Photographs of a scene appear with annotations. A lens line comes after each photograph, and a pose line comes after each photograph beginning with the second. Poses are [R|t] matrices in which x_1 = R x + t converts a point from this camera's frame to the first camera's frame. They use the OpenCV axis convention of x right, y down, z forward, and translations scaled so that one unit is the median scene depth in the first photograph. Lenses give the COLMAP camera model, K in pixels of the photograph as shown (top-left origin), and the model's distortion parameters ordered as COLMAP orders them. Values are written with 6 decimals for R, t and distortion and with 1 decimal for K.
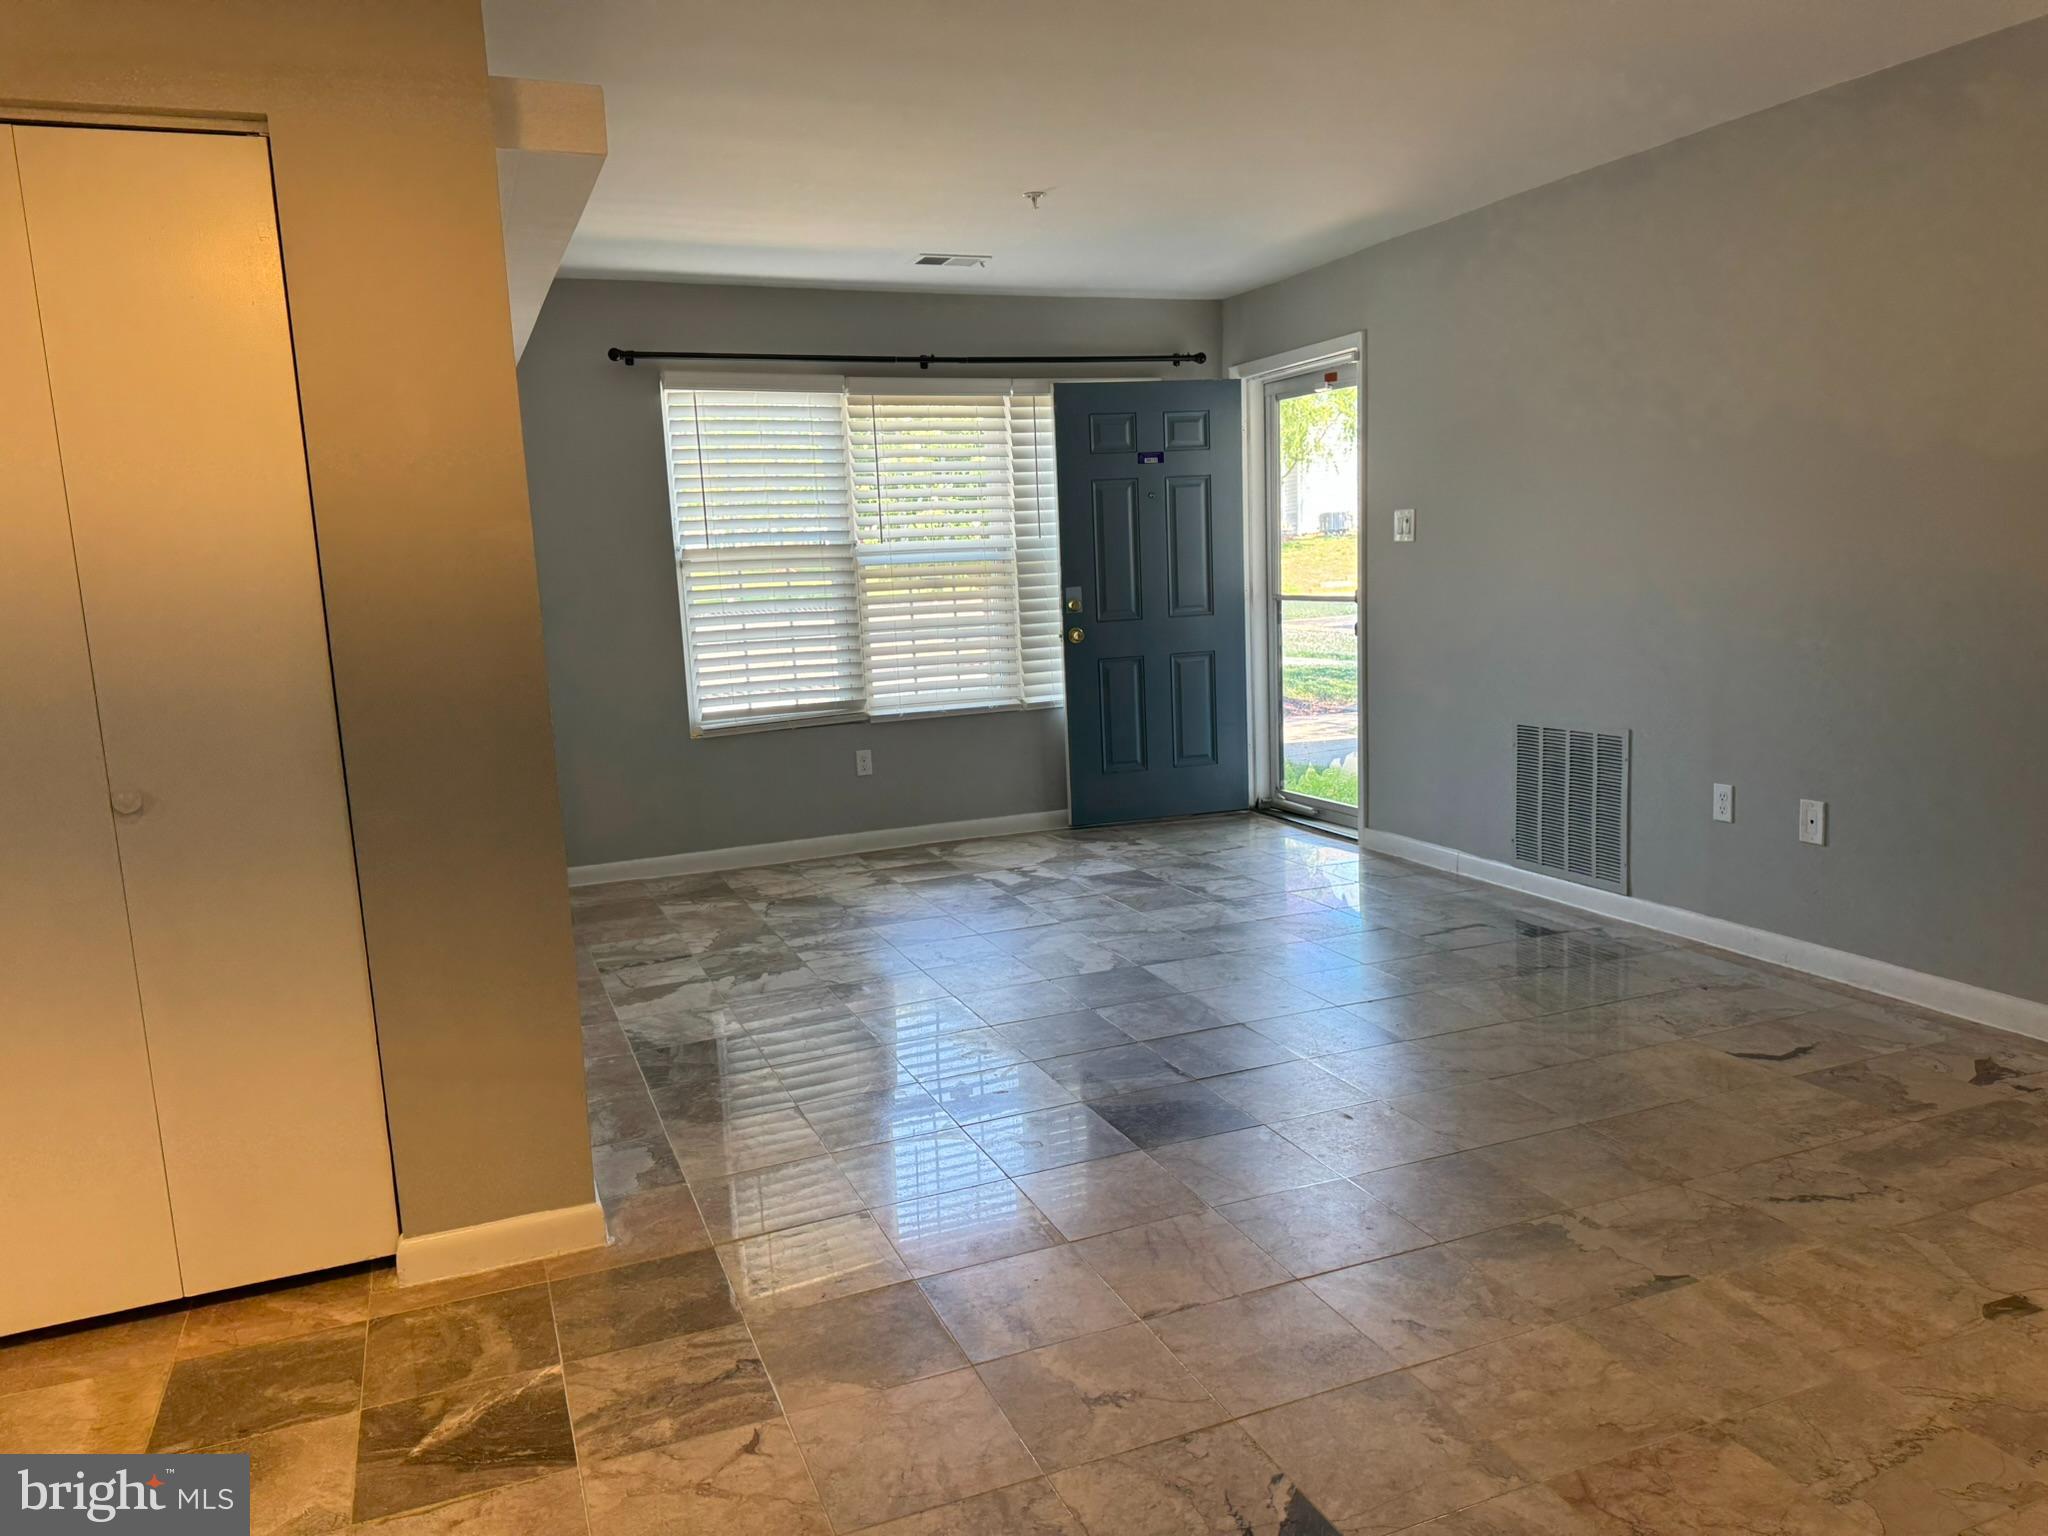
lens RADIAL K [[1443.4, 0, 1024.0], [0, 1443.4, 768.0], [0, 0, 1]] dist [0.088916, -0.099090]
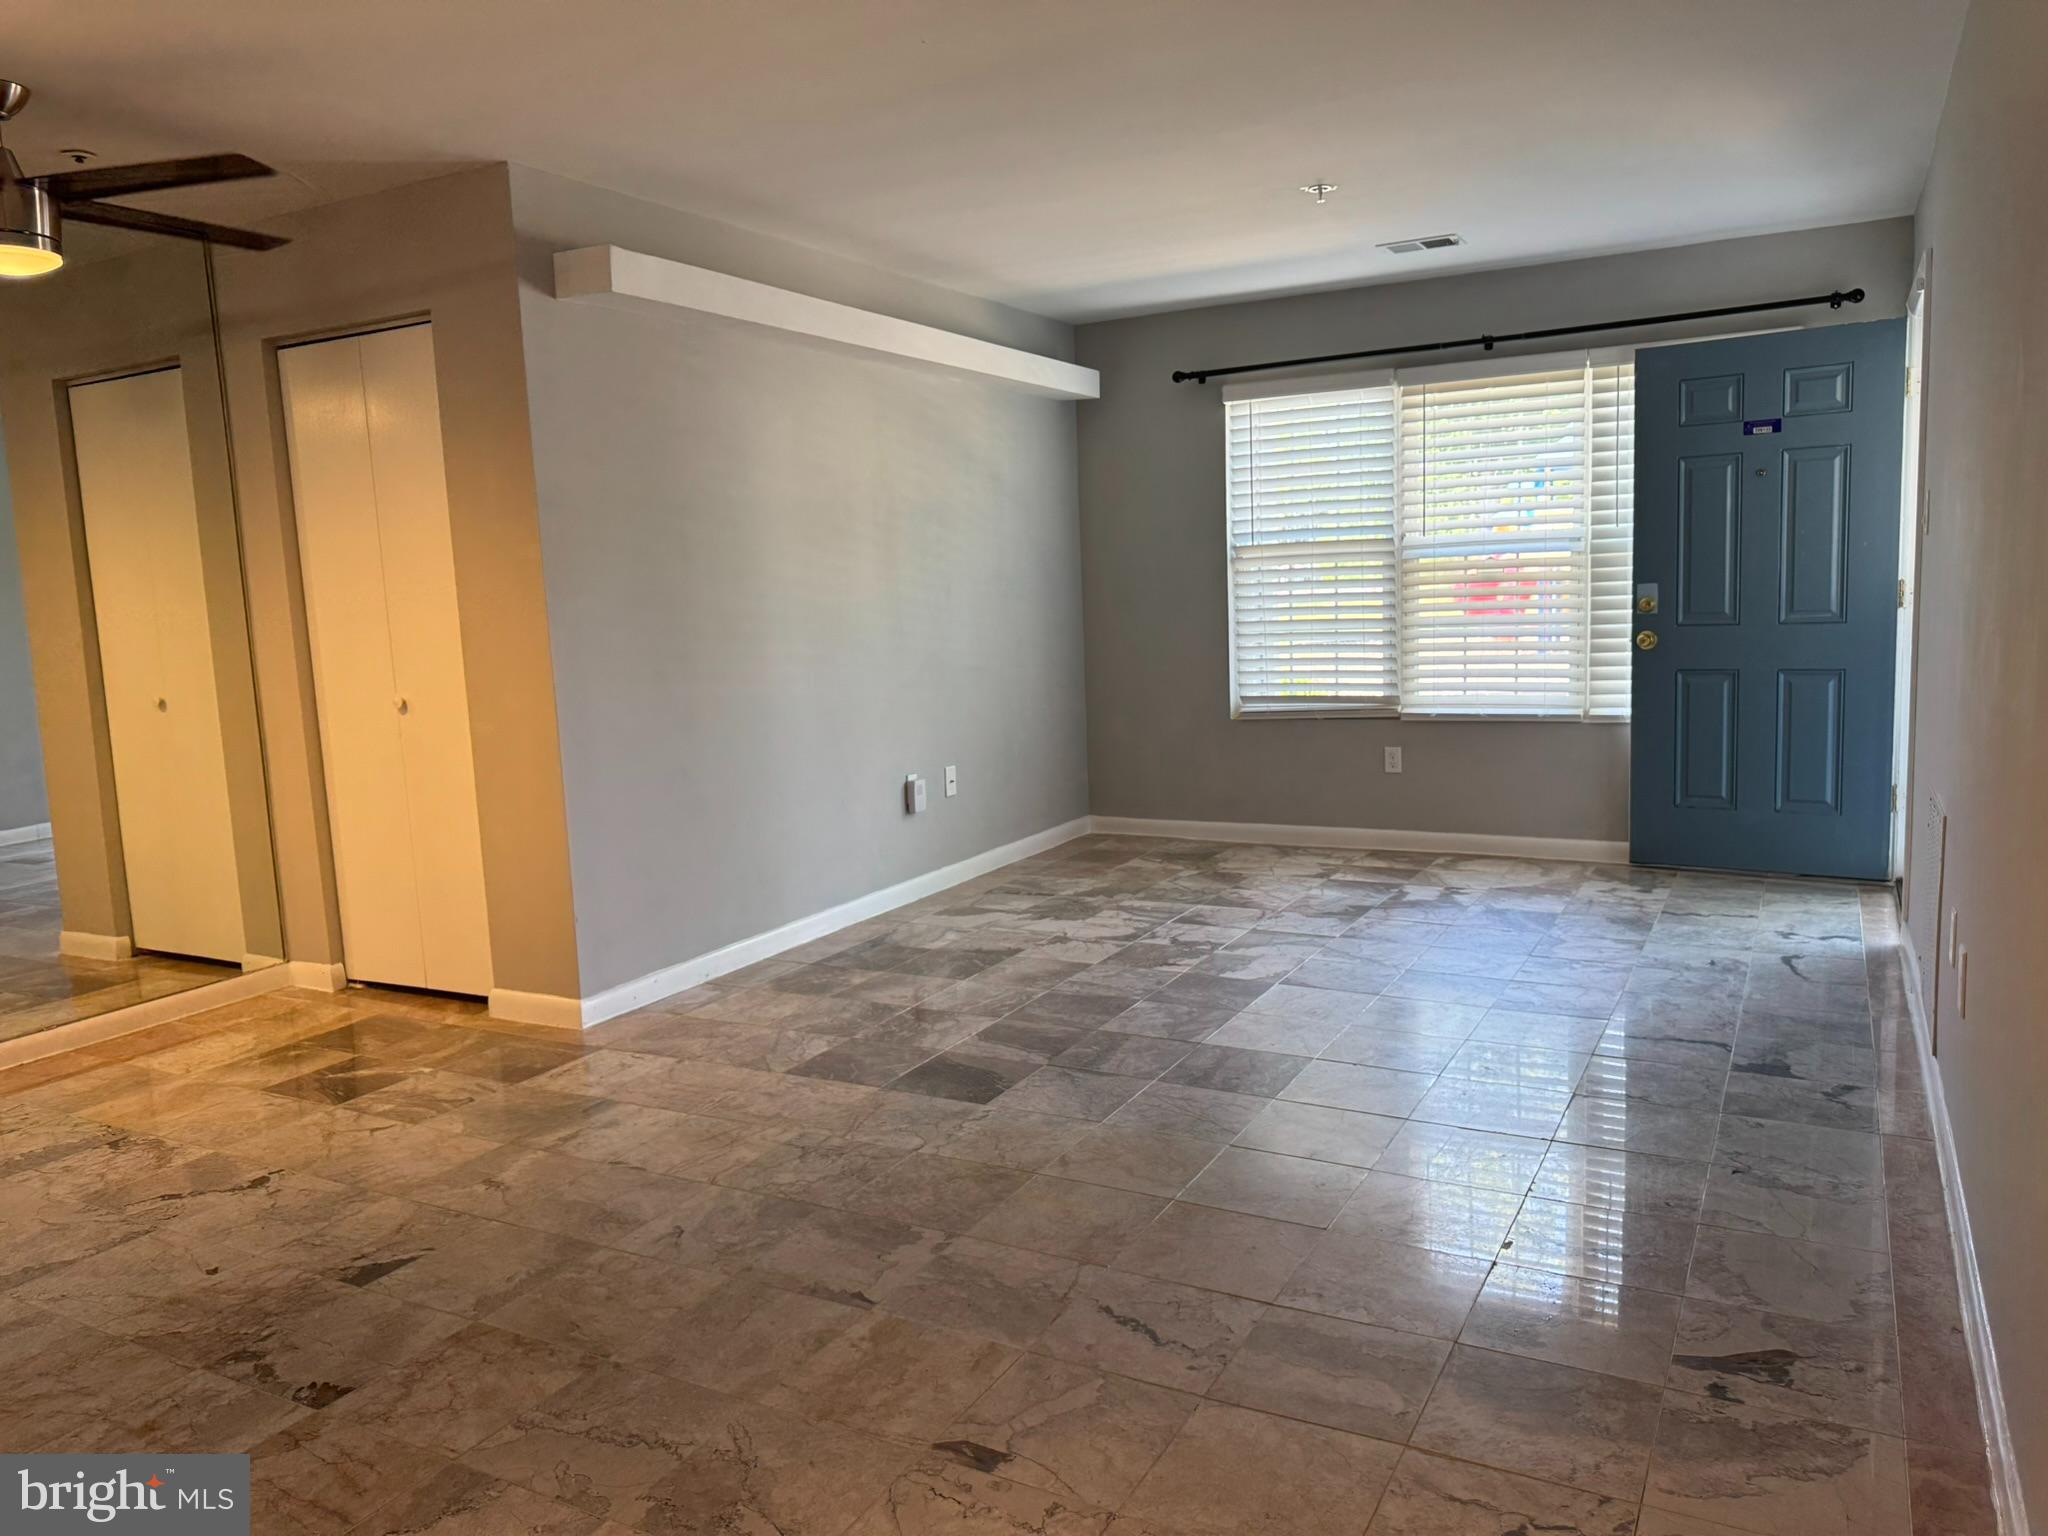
lens RADIAL K [[1450.2, 0, 1024.0], [0, 1450.2, 768.0], [0, 0, 1]] dist [0.087133, -0.165315]
pose [[0.633917, 0.114168, -0.764928, 0.498790], [-0.102662, 0.992714, 0.063086, -0.035476], [0.766557, 0.038538, 0.641019, 0.173149]]
